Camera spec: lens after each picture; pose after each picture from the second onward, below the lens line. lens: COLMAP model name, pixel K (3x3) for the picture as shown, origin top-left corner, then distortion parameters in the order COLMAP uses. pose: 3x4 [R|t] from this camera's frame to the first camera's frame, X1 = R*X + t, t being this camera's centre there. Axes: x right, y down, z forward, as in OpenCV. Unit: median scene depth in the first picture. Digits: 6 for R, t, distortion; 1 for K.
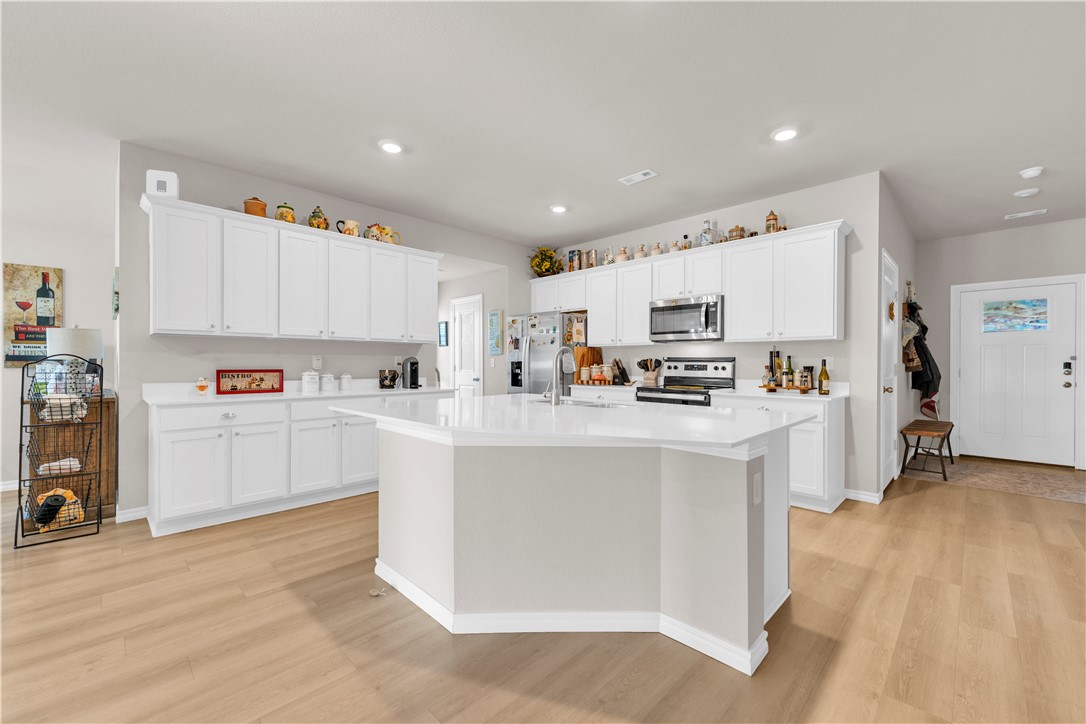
lens RADIAL K [[438.3, 0, 541.5], [0, 438.3, 366.1], [0, 0, 1]] dist [0.003108, -0.000287]
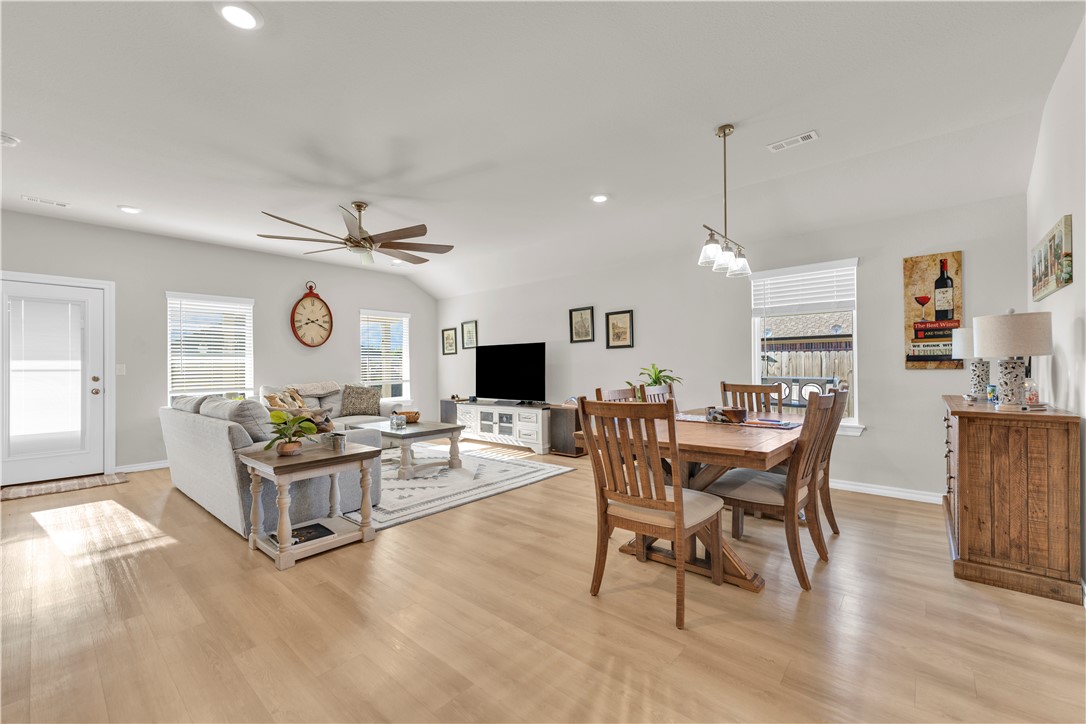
lens RADIAL K [[438.3, 0, 541.8], [0, 438.3, 364.5], [0, 0, 1]] dist [0.003108, -0.000287]
pose [[0.063473, -0.008552, -0.997947, -0.317083], [0.006105, 0.999948, -0.008181, -0.002605], [0.997965, -0.005573, 0.063522, 0.153373]]
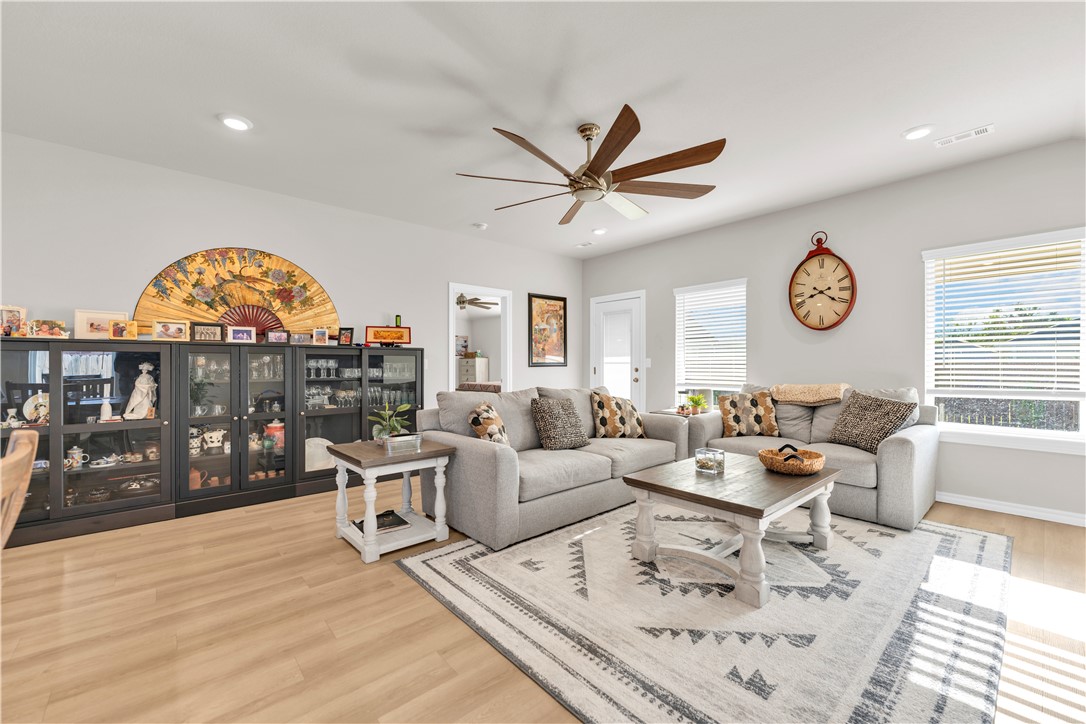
lens RADIAL K [[438.3, 0, 539.2], [0, 438.3, 363.3], [0, 0, 1]] dist [0.003108, -0.000287]
pose [[-0.997360, -0.001987, 0.072587, -1.364413], [-0.001824, 0.999996, 0.002309, -0.006138], [-0.072592, 0.002170, -0.997359, 0.527723]]
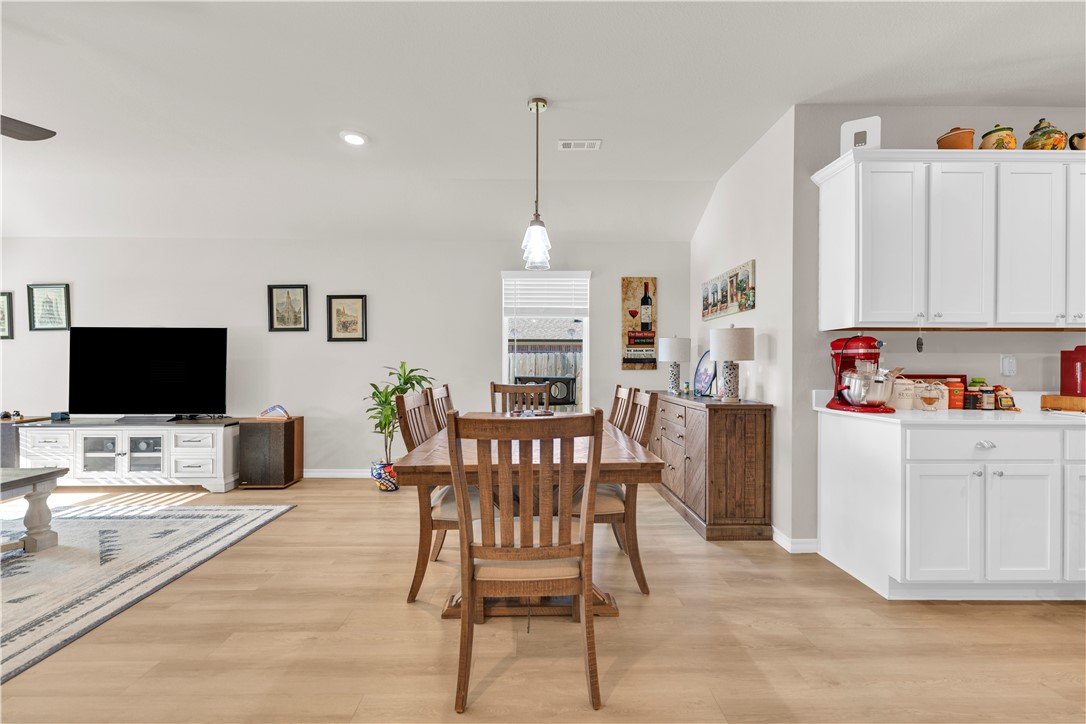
lens RADIAL K [[438.3, 0, 540.0], [0, 438.3, 365.1], [0, 0, 1]] dist [0.003108, -0.000287]
pose [[0.714500, 0.000525, -0.699636, -0.561969], [-0.003590, 0.999989, -0.002915, -0.002868], [0.699626, 0.004595, 0.714494, 0.037946]]
